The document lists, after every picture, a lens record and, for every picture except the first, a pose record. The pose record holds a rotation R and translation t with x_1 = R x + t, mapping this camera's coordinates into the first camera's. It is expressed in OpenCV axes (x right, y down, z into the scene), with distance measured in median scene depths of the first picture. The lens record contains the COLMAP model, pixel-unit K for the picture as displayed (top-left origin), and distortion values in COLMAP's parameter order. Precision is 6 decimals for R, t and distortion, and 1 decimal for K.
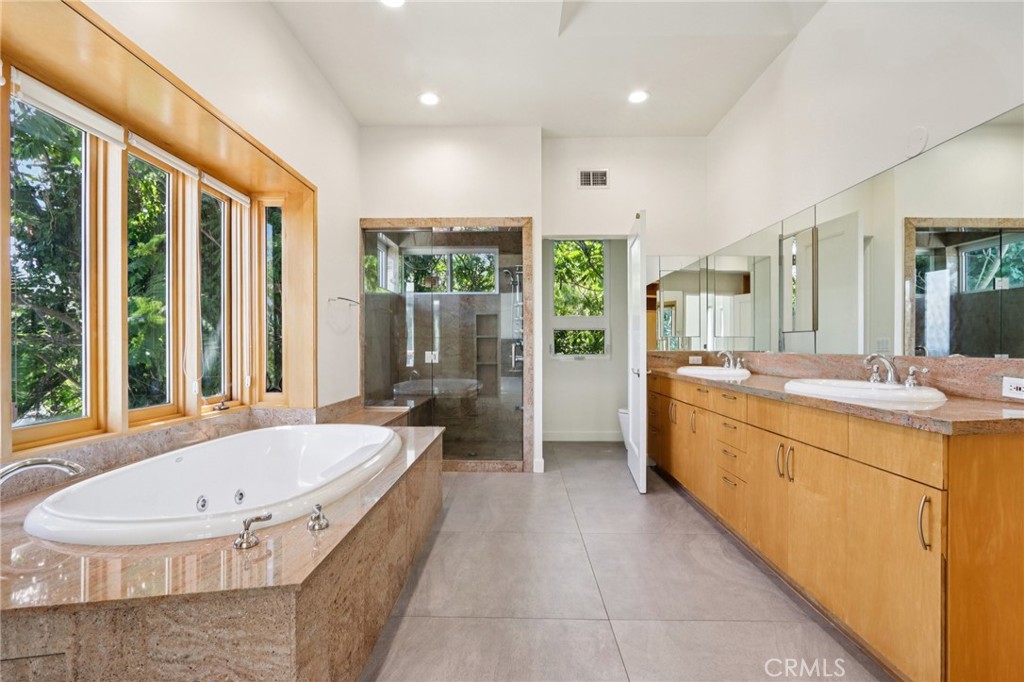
lens RADIAL K [[479.5, 0, 513.9], [0, 479.5, 343.6], [0, 0, 1]] dist [-0.019518, 0.004869]
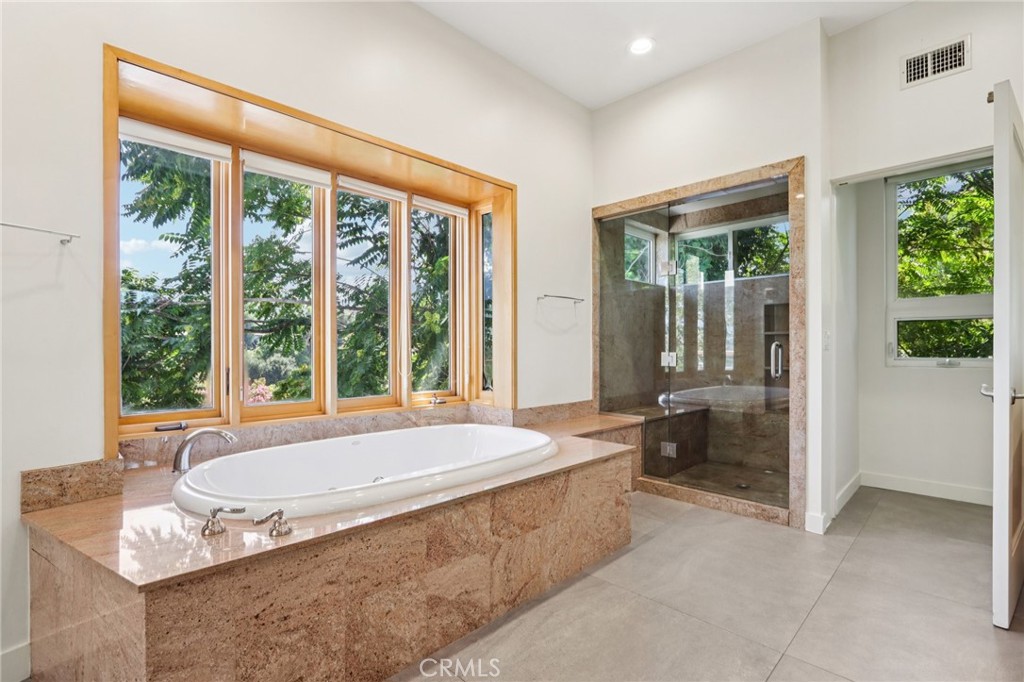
lens RADIAL K [[479.5, 0, 508.3], [0, 479.5, 346.7], [0, 0, 1]] dist [-0.019518, 0.004869]
pose [[0.716581, -0.004835, -0.697487, 0.209896], [0.007612, 0.999971, 0.000888, 0.003964], [0.697462, -0.005945, 0.716597, 0.223213]]
